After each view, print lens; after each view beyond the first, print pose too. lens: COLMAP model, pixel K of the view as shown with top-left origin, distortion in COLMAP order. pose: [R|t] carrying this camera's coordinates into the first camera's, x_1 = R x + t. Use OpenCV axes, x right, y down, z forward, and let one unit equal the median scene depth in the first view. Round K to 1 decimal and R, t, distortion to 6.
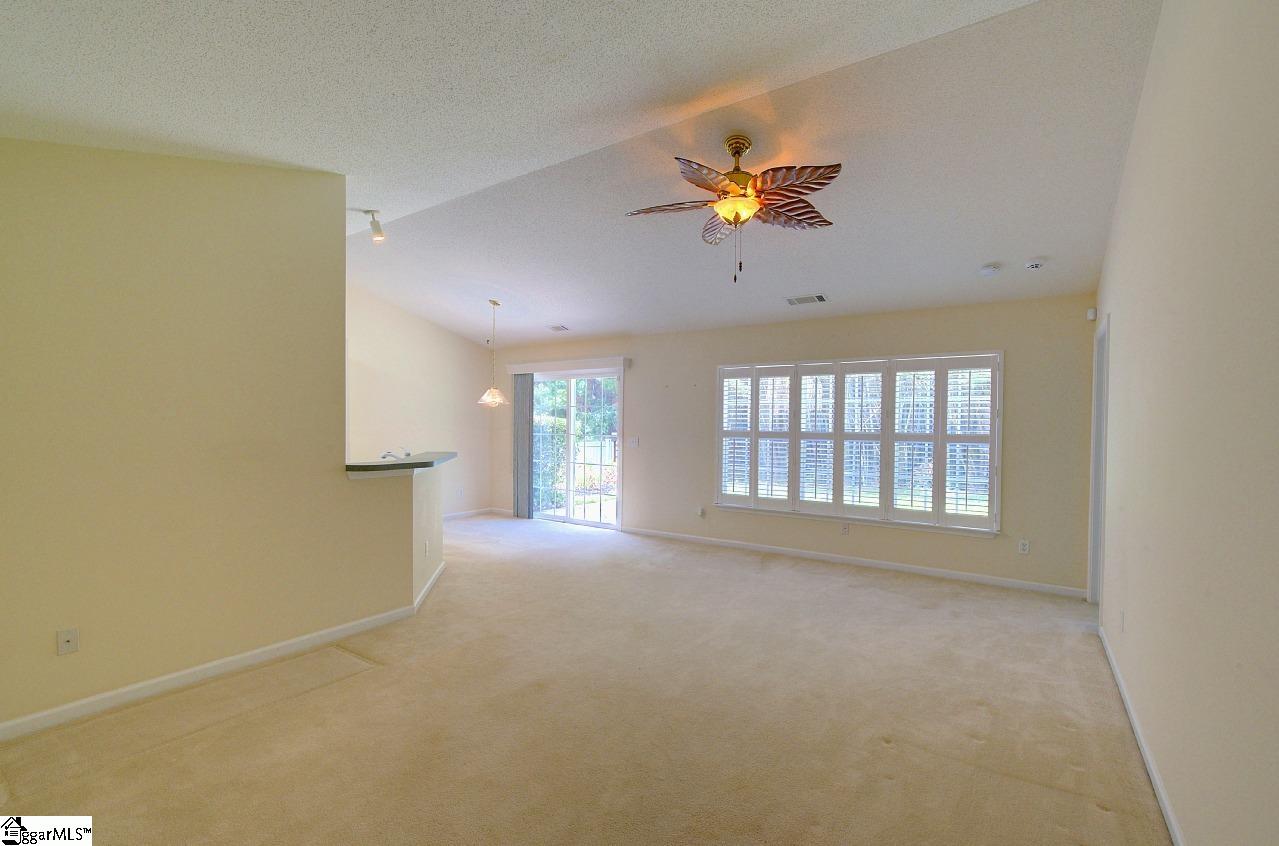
lens RADIAL K [[558.2, 0, 663.7], [0, 558.2, 436.2], [0, 0, 1]] dist [0.001494, 0.000214]
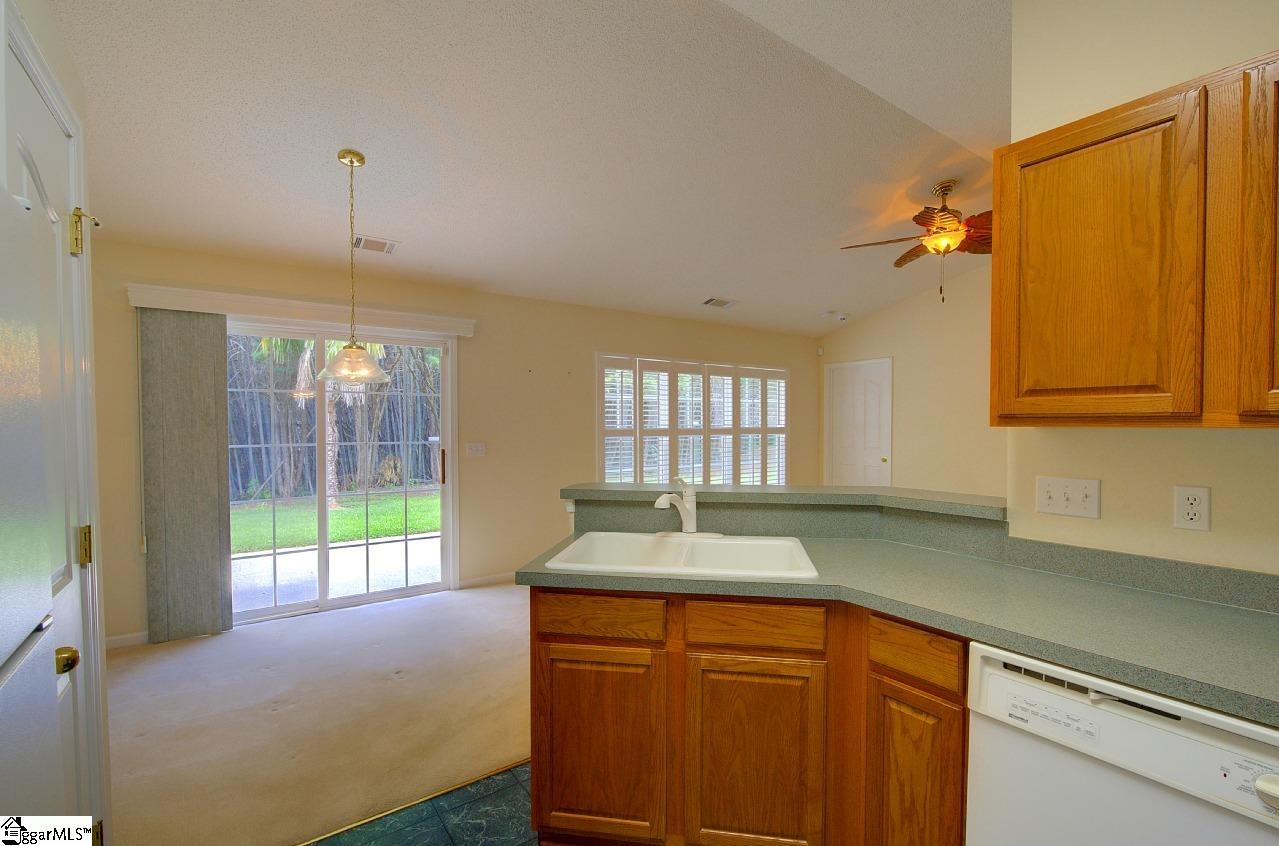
lens RADIAL K [[558.2, 0, 663.7], [0, 558.2, 436.2], [0, 0, 1]] dist [0.001494, 0.000214]
pose [[0.357572, -0.032132, 0.933333, -0.701724], [0.026115, 0.999361, 0.024400, -0.019176], [-0.933520, 0.015649, 0.358183, 0.649690]]
